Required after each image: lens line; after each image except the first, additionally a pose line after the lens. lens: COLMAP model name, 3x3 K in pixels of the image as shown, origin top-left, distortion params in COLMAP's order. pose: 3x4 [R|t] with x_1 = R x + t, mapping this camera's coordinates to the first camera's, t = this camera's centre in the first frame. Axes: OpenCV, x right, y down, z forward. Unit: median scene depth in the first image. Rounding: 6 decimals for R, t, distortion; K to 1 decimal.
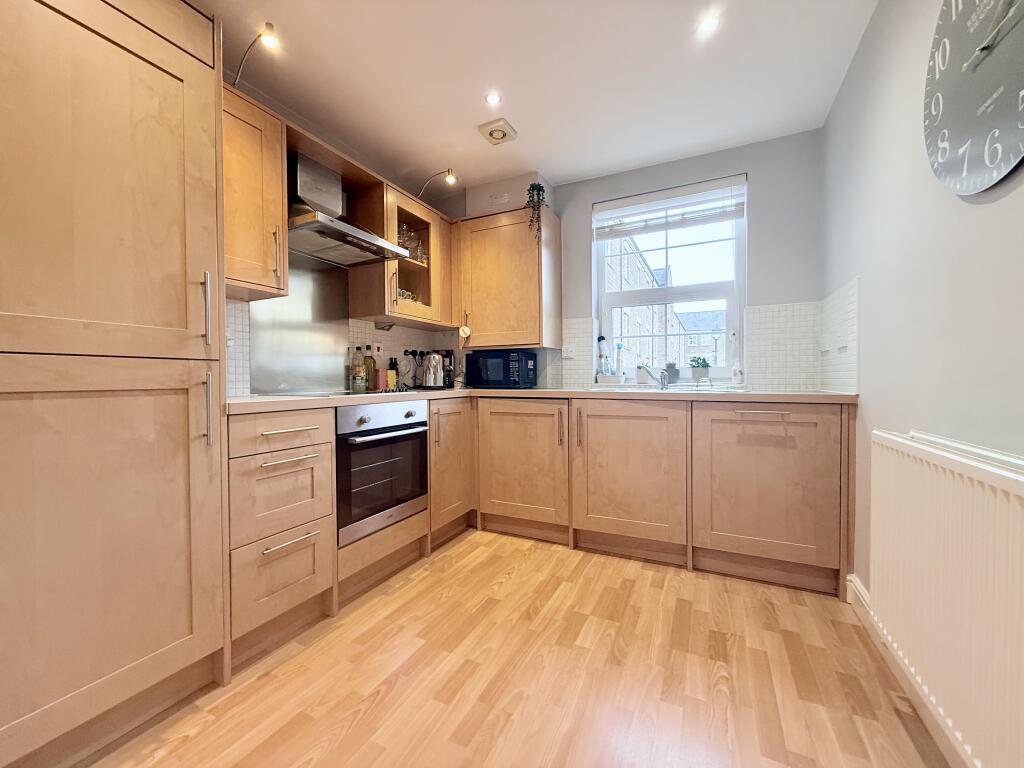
lens RADIAL K [[403.4, 0, 512.0], [0, 403.4, 384.0], [0, 0, 1]] dist [-0.001207, -0.000216]
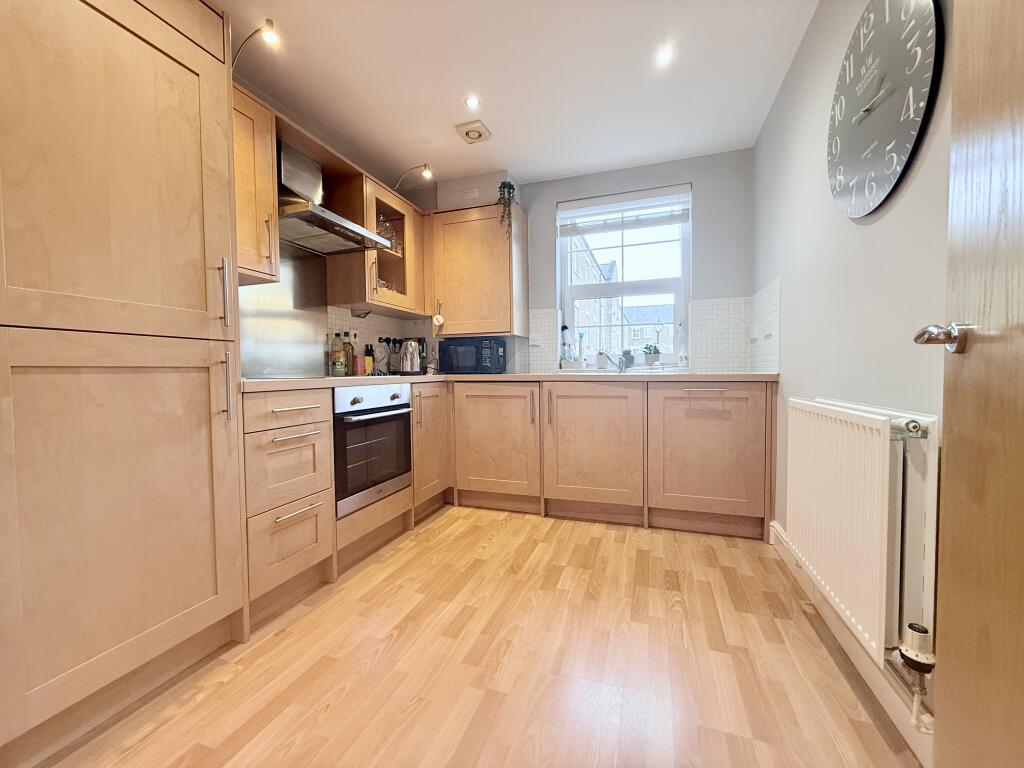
lens RADIAL K [[403.4, 0, 512.0], [0, 403.4, 384.0], [0, 0, 1]] dist [-0.001207, -0.000216]
pose [[0.992271, -0.008580, 0.123796, -0.089987], [0.006131, 0.999778, 0.020157, 0.025795], [-0.123941, -0.019242, 0.992103, -0.105219]]
